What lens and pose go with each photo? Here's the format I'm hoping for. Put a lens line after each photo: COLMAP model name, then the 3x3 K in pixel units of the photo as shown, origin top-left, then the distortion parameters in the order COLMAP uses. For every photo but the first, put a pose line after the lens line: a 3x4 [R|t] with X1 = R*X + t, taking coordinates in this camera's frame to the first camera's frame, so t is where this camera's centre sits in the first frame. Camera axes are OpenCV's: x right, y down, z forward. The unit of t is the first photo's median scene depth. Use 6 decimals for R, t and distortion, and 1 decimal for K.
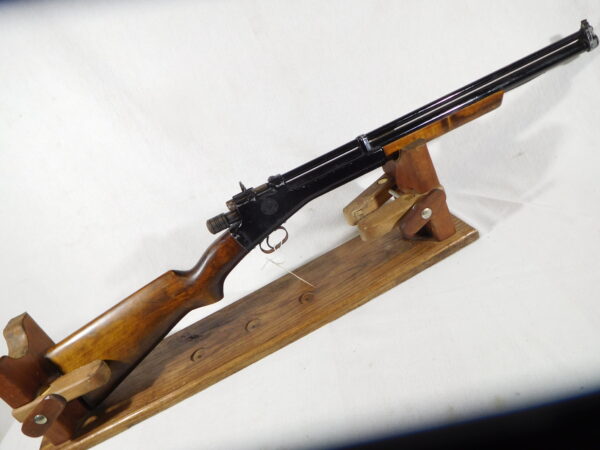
lens RADIAL K [[452.3, 0, 300.0], [0, 452.3, 225.0], [0, 0, 1]] dist [-0.008500, -0.002439]
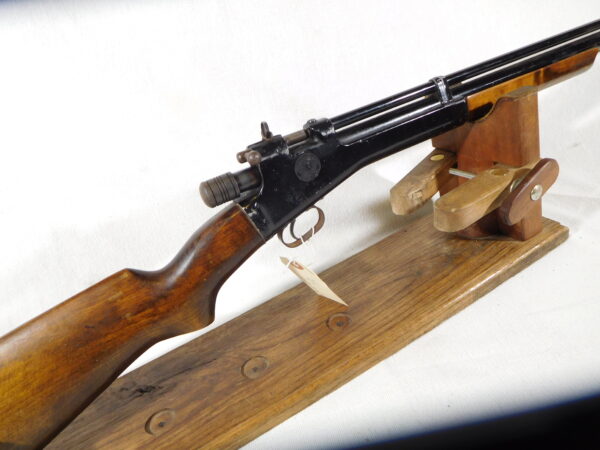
lens RADIAL K [[452.3, 0, 300.0], [0, 452.3, 225.0], [0, 0, 1]] dist [-0.008500, -0.002439]
pose [[0.970932, 0.051336, 0.233787, -0.208614], [-0.029865, 0.995079, -0.094473, 0.091614], [-0.237487, 0.084744, 0.967687, 0.400470]]
